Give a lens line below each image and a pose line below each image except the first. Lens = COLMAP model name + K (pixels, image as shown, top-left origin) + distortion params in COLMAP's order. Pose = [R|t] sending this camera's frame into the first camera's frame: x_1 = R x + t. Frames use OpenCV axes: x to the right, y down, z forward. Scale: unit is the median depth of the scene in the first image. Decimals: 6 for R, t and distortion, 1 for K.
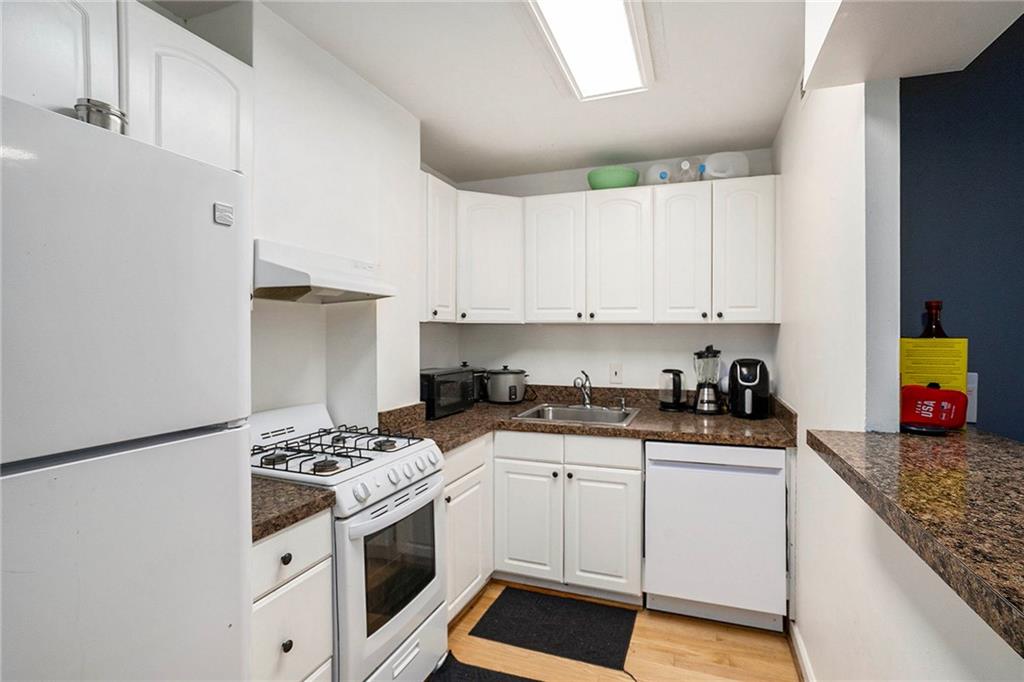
lens RADIAL K [[485.2, 0, 508.7], [0, 485.2, 337.4], [0, 0, 1]] dist [-0.026671, 0.000785]
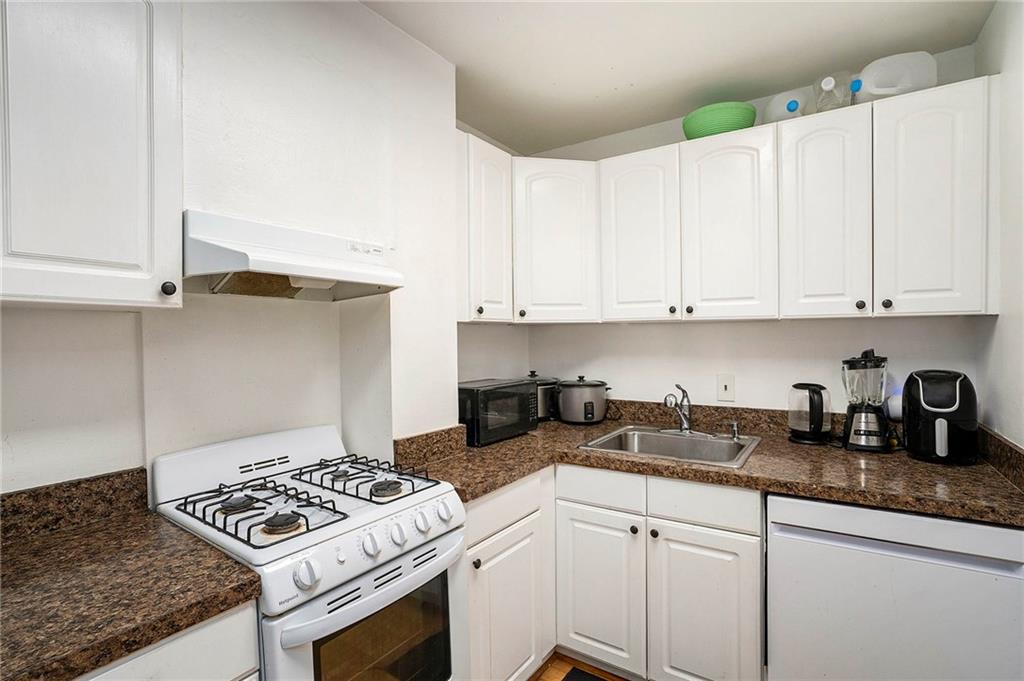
lens RADIAL K [[479.7, 0, 527.6], [0, 479.7, 343.1], [0, 0, 1]] dist [-0.046627, 0.029052]
pose [[0.980244, -0.009075, -0.197584, 0.081761], [0.010022, 0.999943, 0.003795, 0.000014], [0.197538, -0.005700, 0.980279, 0.269742]]
